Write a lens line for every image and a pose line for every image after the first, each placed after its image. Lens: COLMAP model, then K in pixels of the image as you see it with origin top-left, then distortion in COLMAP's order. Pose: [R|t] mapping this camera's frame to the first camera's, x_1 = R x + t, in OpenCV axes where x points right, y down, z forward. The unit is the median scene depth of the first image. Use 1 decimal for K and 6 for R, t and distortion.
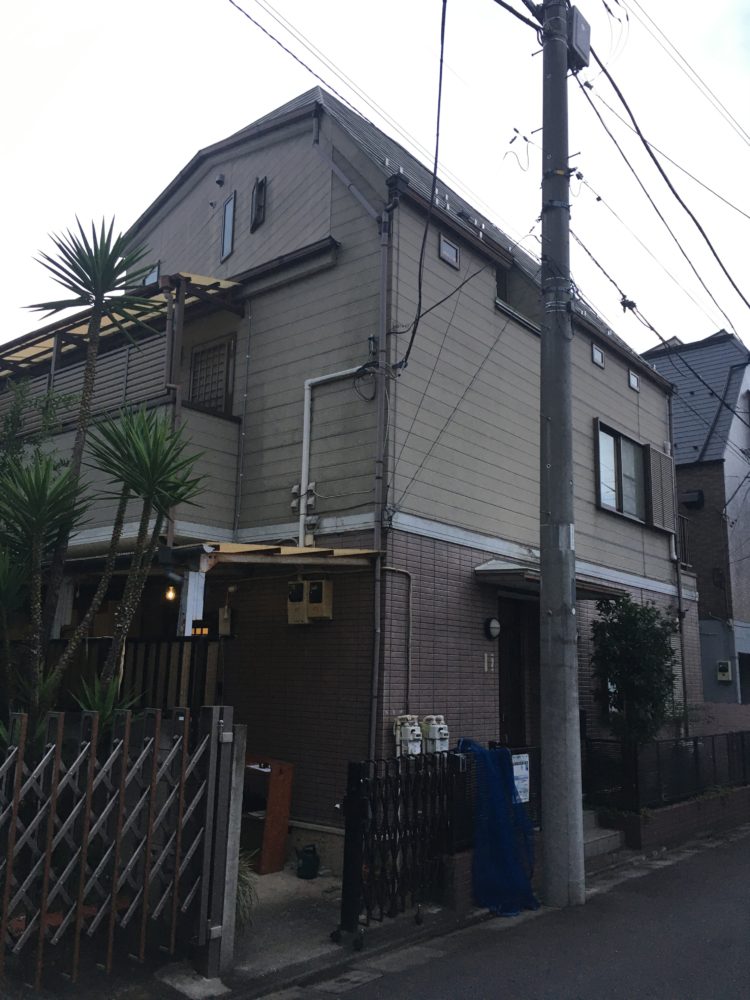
lens RADIAL K [[854.0, 0, 375.0], [0, 854.0, 500.0], [0, 0, 1]] dist [0.064377, -0.002951]
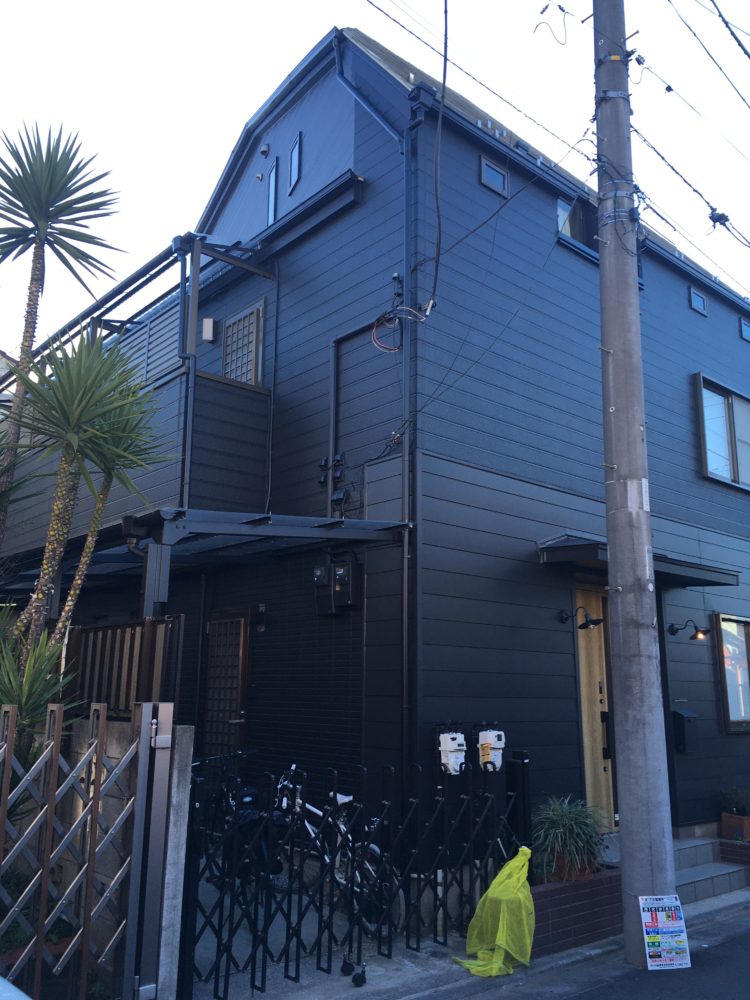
lens RADIAL K [[834.9, 0, 375.0], [0, 834.9, 500.0], [0, 0, 1]] dist [0.100819, -0.122091]
pose [[0.985503, -0.046339, -0.163207, 0.103610], [0.042465, 0.998729, -0.027147, 0.055576], [0.164258, 0.019823, 0.986218, 0.173645]]
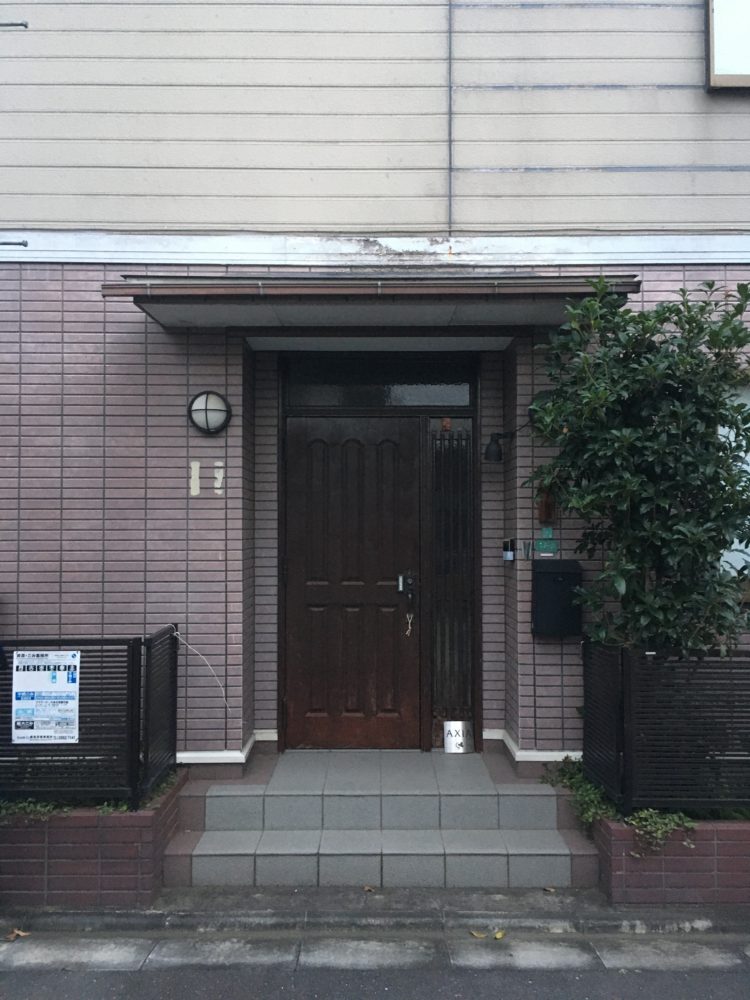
lens RADIAL K [[854.0, 0, 375.0], [0, 854.0, 500.0], [0, 0, 1]] dist [0.064377, -0.002951]
pose [[0.627813, -0.040707, -0.777299, 0.600078], [0.167523, 0.982295, 0.083863, 0.174982], [0.760123, -0.182866, 0.623517, 0.745138]]
